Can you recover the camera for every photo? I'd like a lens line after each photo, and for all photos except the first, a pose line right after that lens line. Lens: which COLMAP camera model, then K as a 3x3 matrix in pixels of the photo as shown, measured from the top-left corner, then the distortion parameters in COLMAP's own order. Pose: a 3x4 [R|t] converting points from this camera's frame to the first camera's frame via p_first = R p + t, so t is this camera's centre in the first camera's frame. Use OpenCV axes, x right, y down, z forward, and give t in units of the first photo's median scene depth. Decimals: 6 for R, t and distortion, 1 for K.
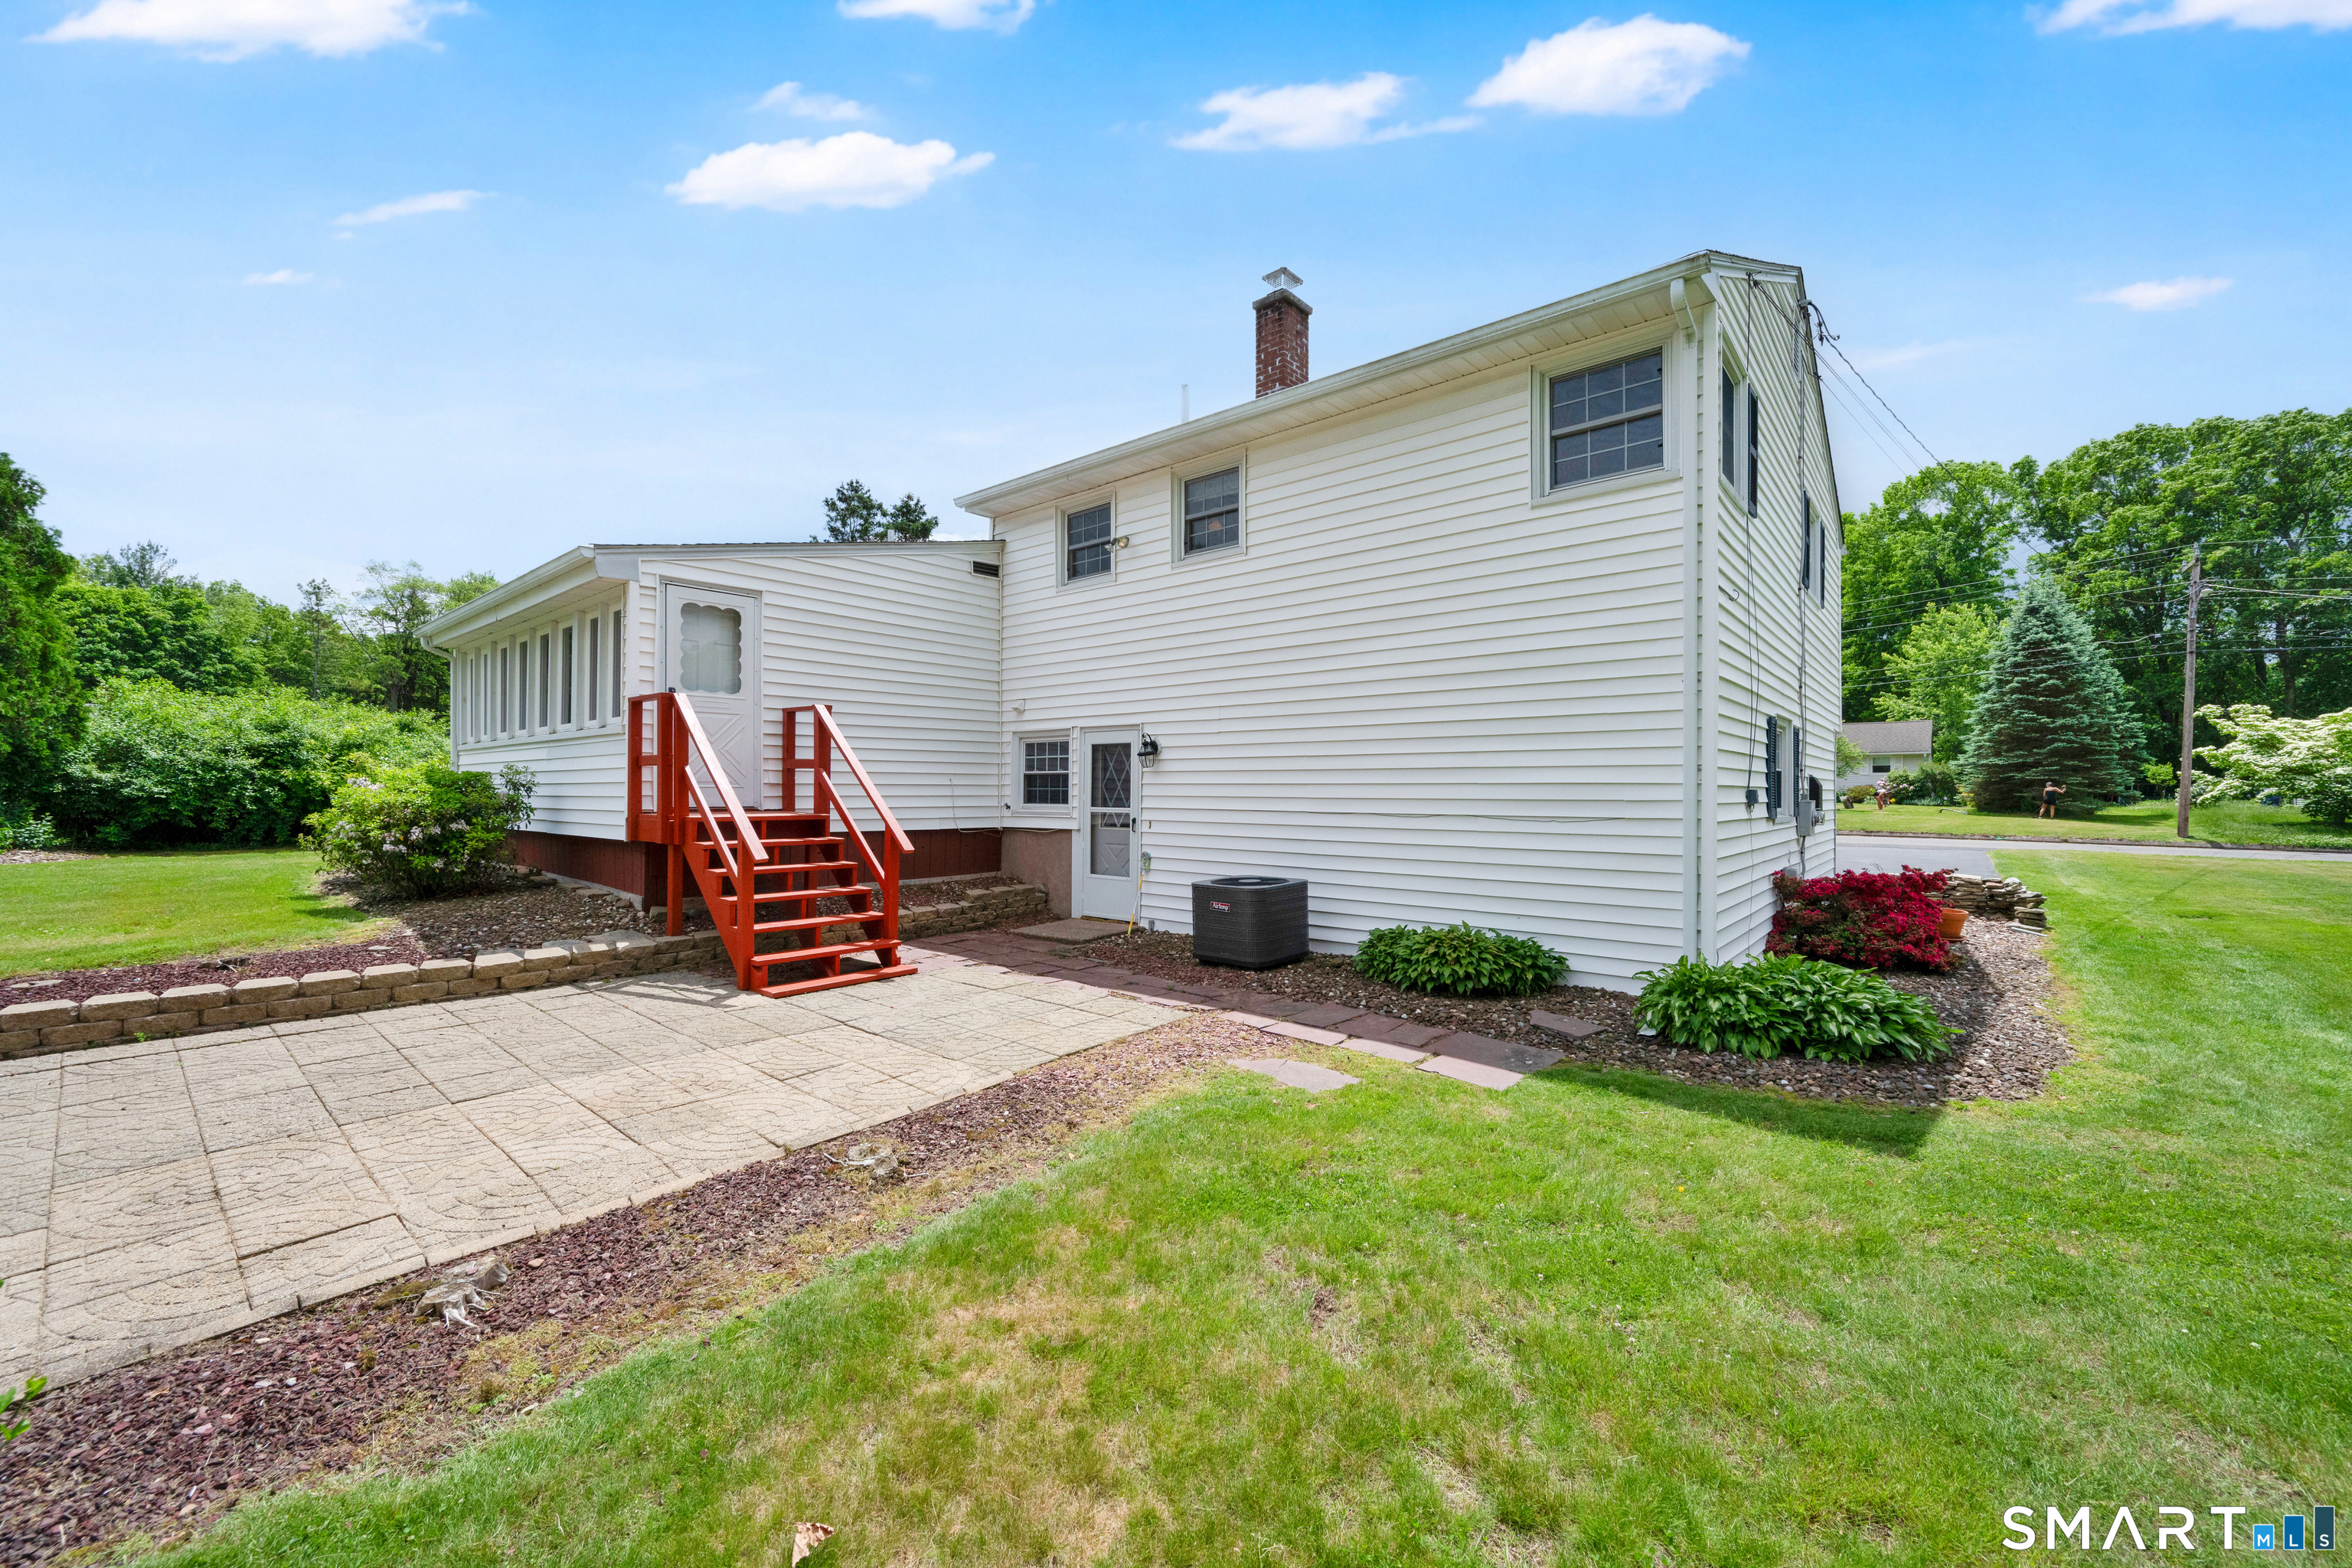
lens RADIAL K [[925.1, 0, 1174.6], [0, 925.1, 783.9], [0, 0, 1]] dist [-0.004647, -0.000567]
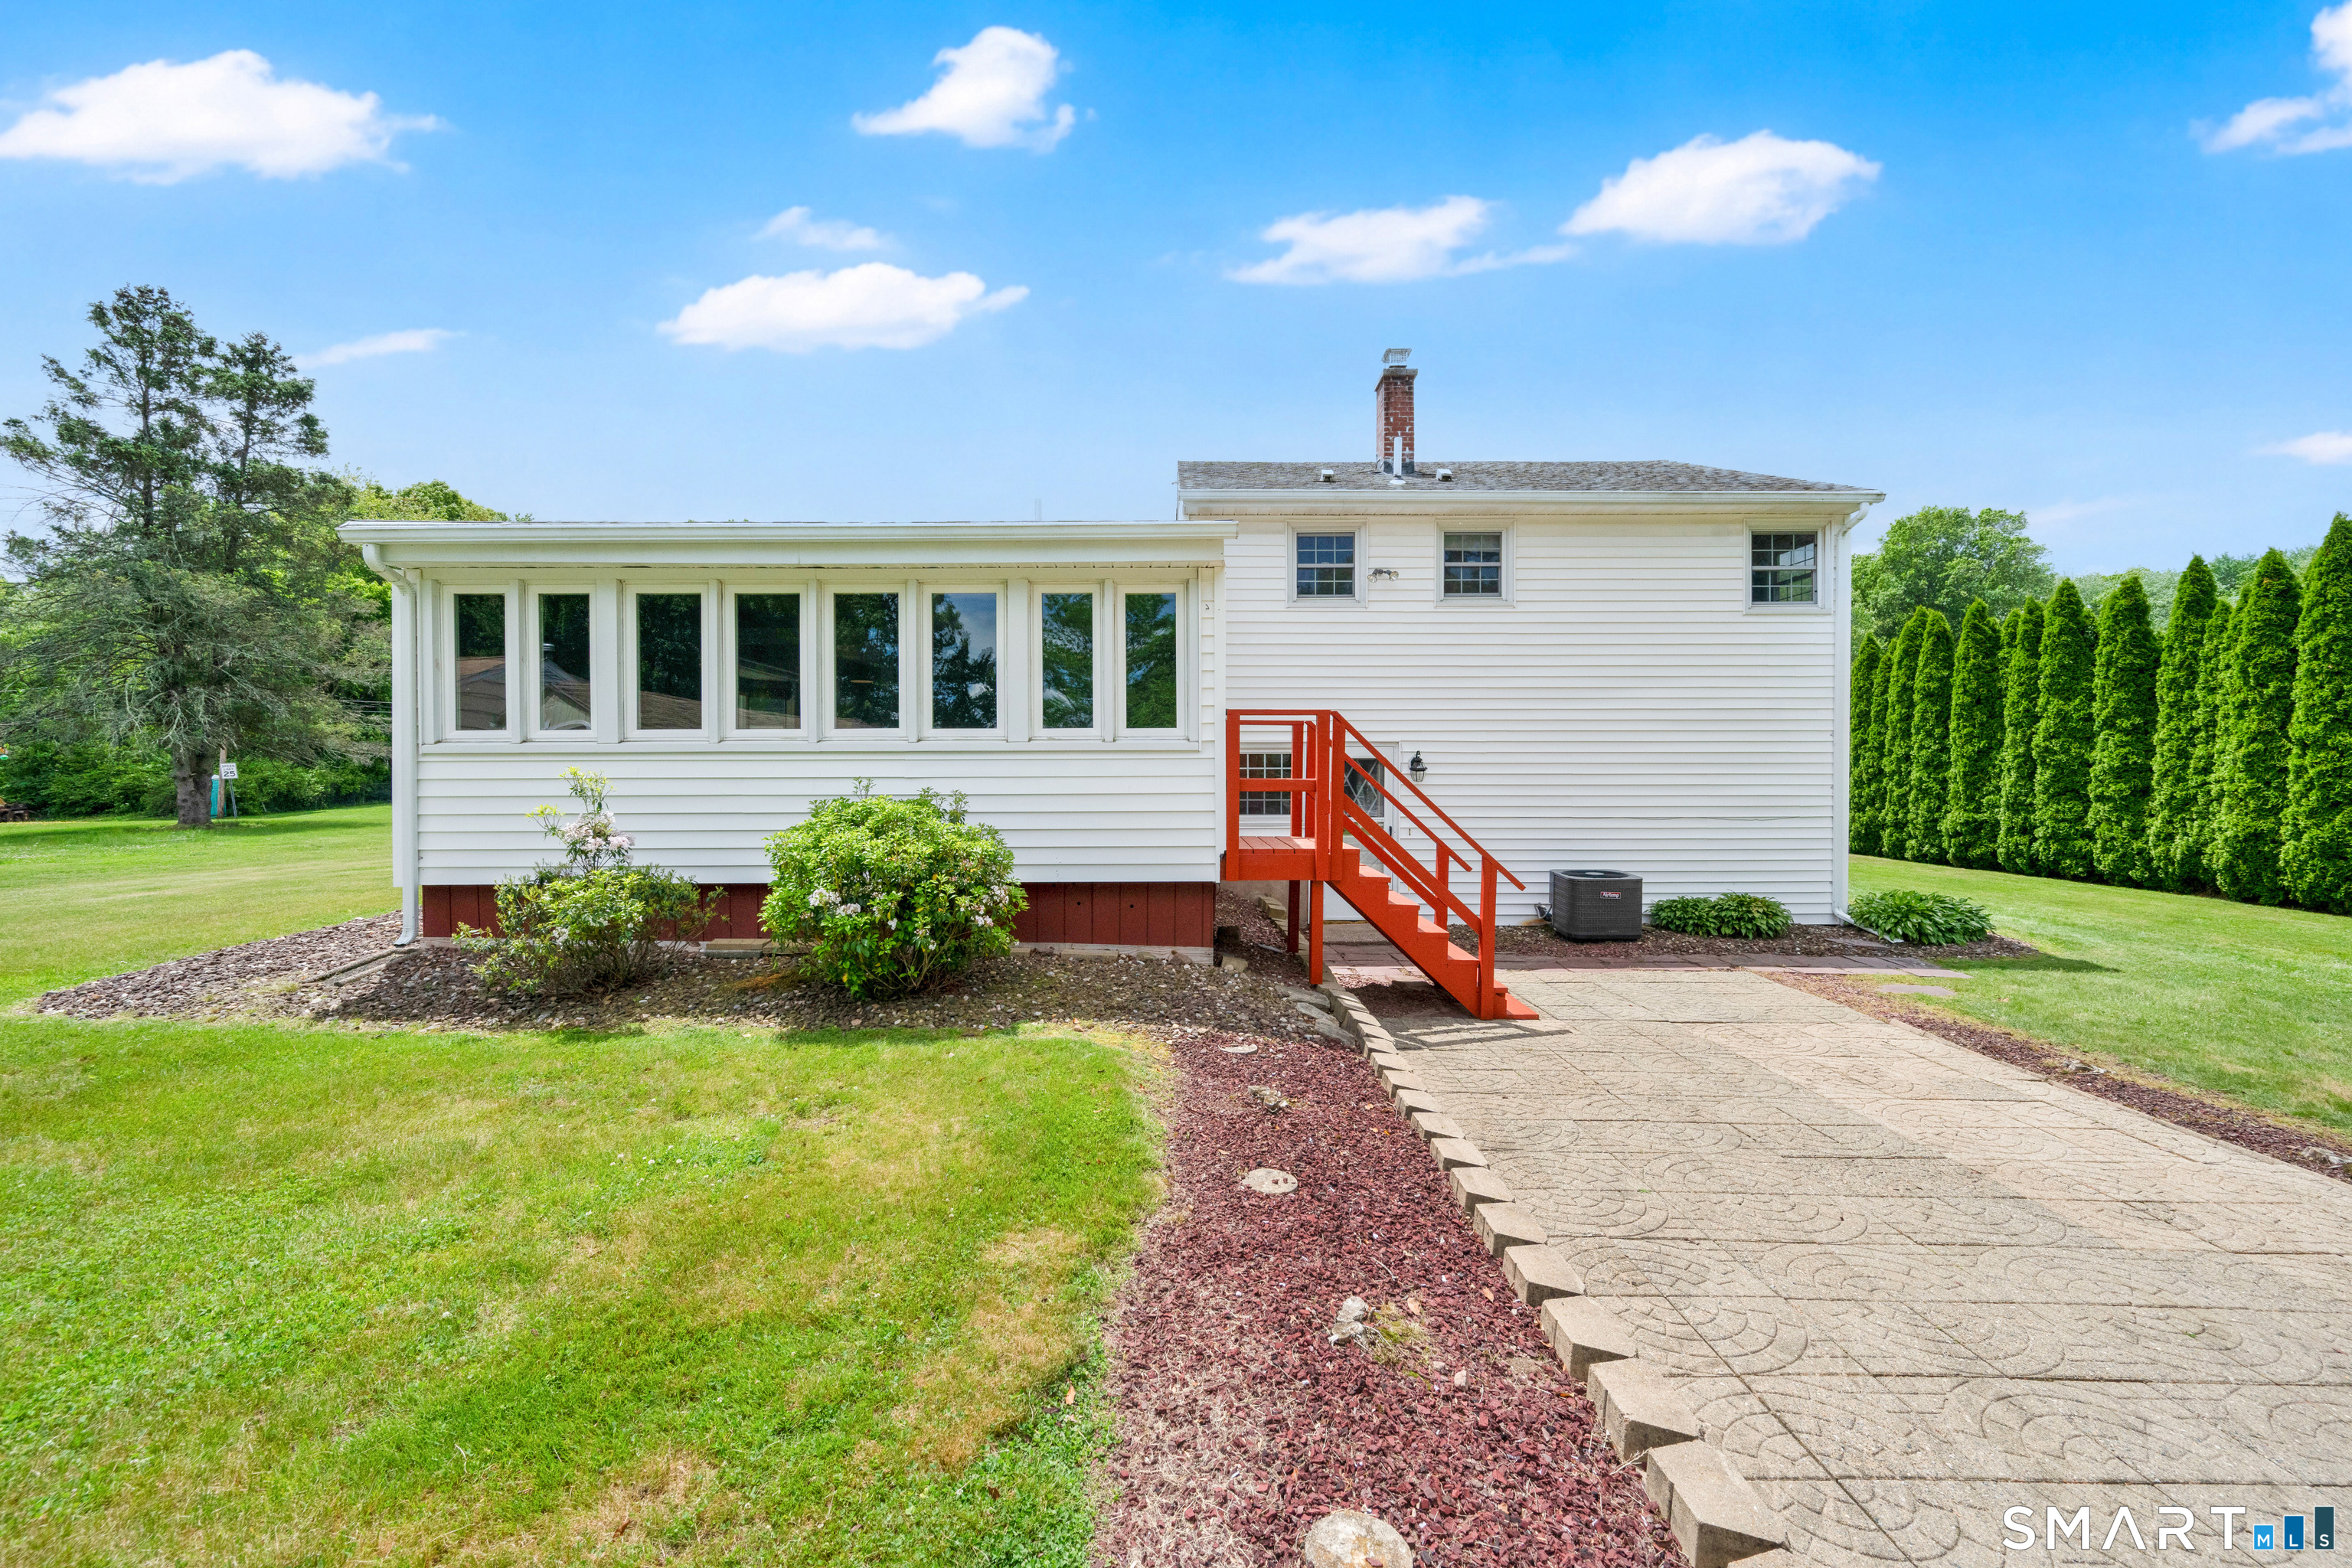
lens RADIAL K [[925.1, 0, 1170.2], [0, 925.1, 790.9], [0, 0, 1]] dist [-0.004647, -0.000567]
pose [[0.763076, -0.016826, 0.646090, -0.961144], [-0.002358, 0.999582, 0.028817, -0.036417], [-0.646304, -0.023513, 0.762717, 0.327336]]
